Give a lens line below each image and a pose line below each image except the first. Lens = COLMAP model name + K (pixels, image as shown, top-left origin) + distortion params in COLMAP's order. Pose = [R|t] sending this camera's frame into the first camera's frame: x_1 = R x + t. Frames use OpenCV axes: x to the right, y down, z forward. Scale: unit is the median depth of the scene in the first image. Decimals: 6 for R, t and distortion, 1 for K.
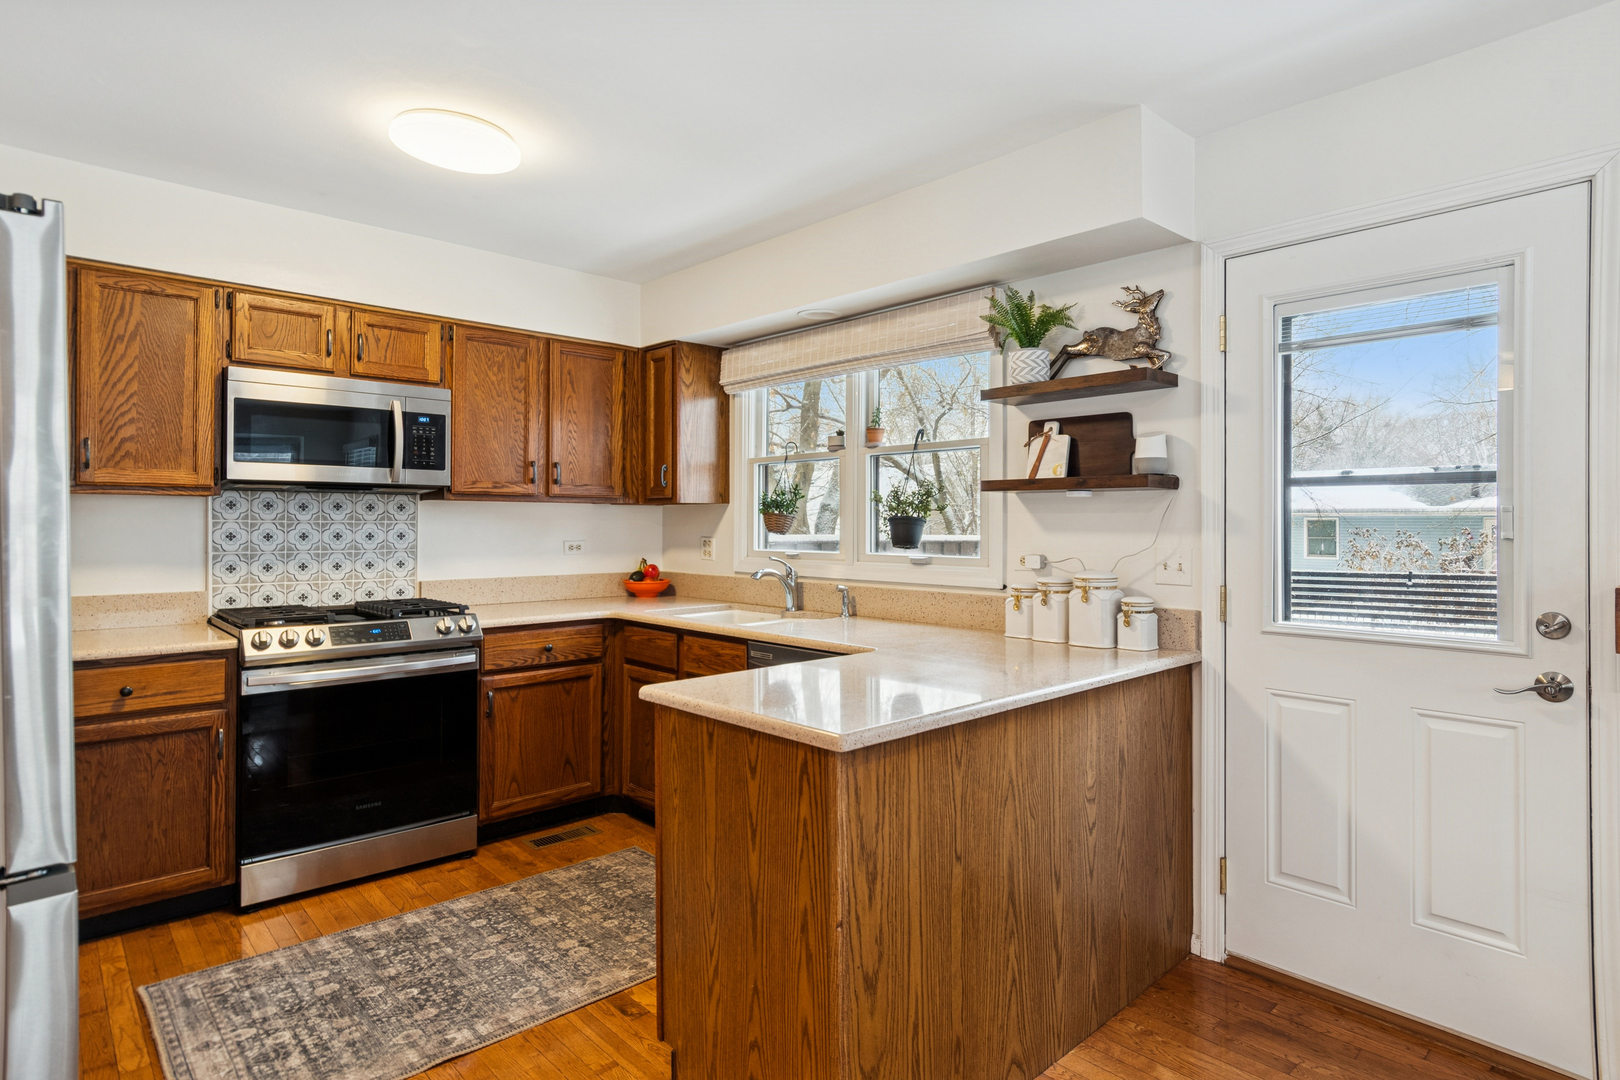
lens RADIAL K [[865.9, 0, 837.1], [0, 865.9, 516.9], [0, 0, 1]] dist [-0.000689, 0.000885]
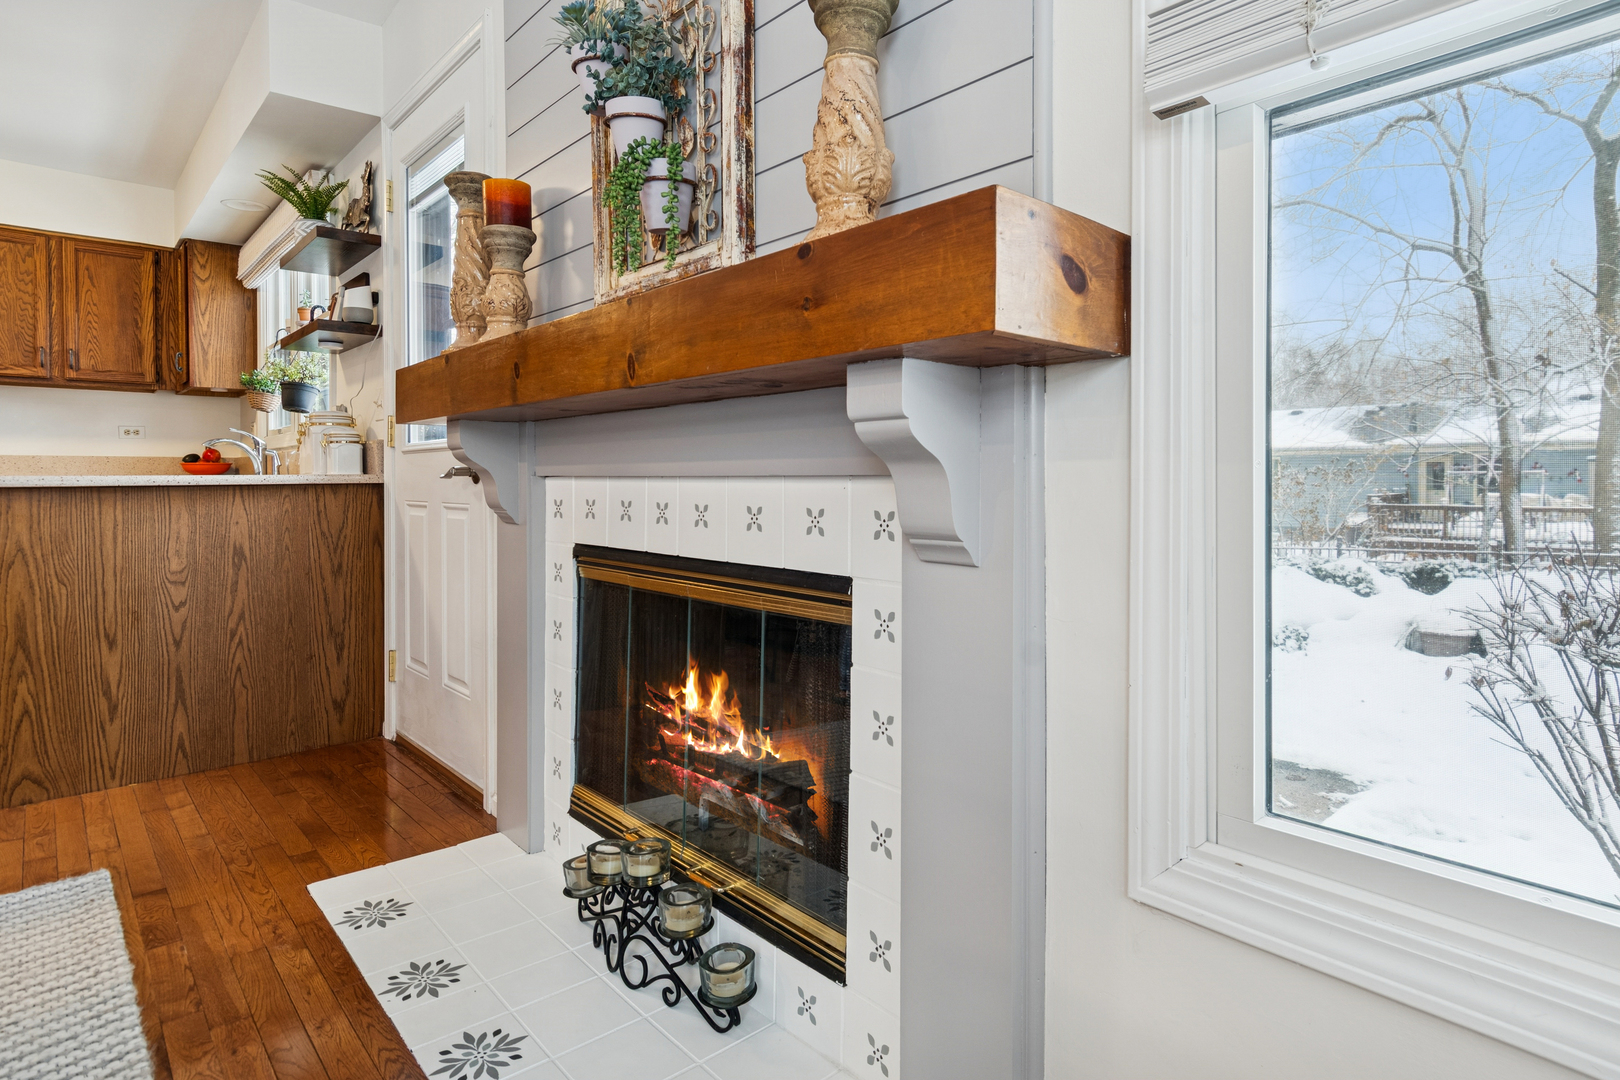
lens RADIAL K [[880.1, 0, 817.0], [0, 880.1, 484.0], [0, 0, 1]] dist [0.001935, 0.000214]
pose [[0.999458, -0.004079, -0.032654, 0.742037], [0.004605, 0.999860, 0.016068, 0.107043], [0.032584, -0.016209, 0.999338, -0.112621]]
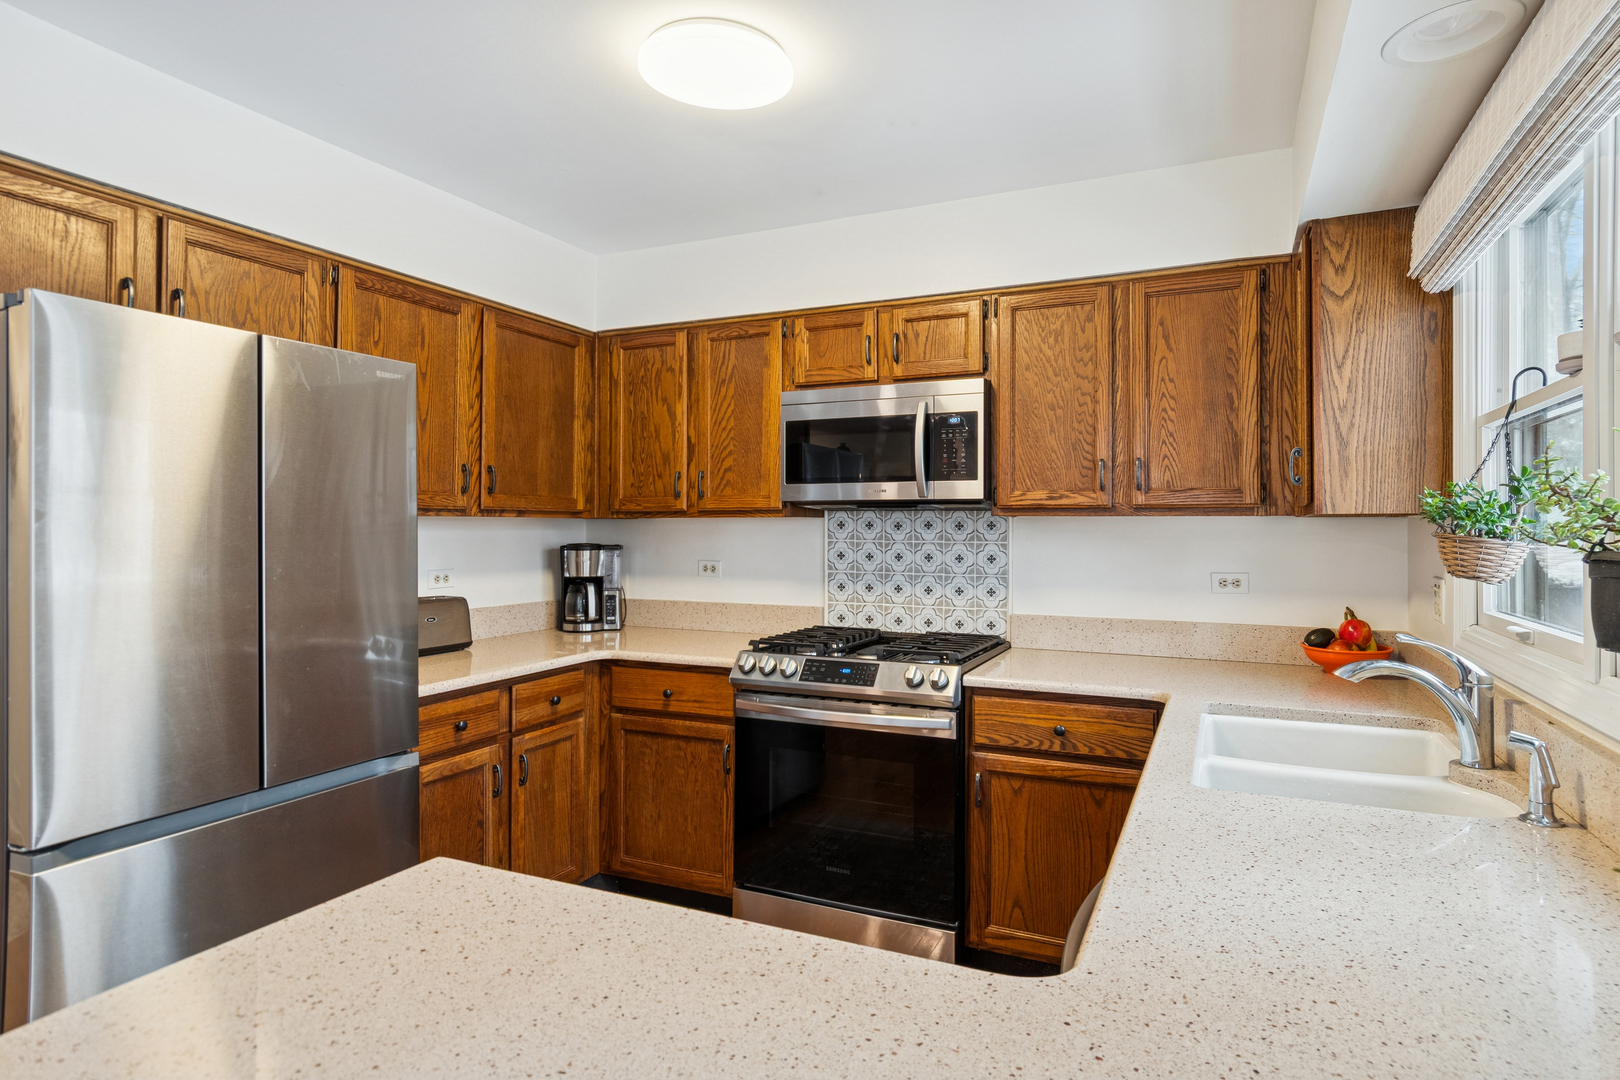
lens RADIAL K [[839.8, 0, 872.3], [0, 839.8, 518.4], [0, 0, 1]] dist [0.003856, 0.000292]
pose [[0.401673, -0.011076, -0.915716, 0.219680], [0.006269, 0.999937, -0.009345, -0.011556], [0.915762, -0.001987, 0.401717, 0.600766]]
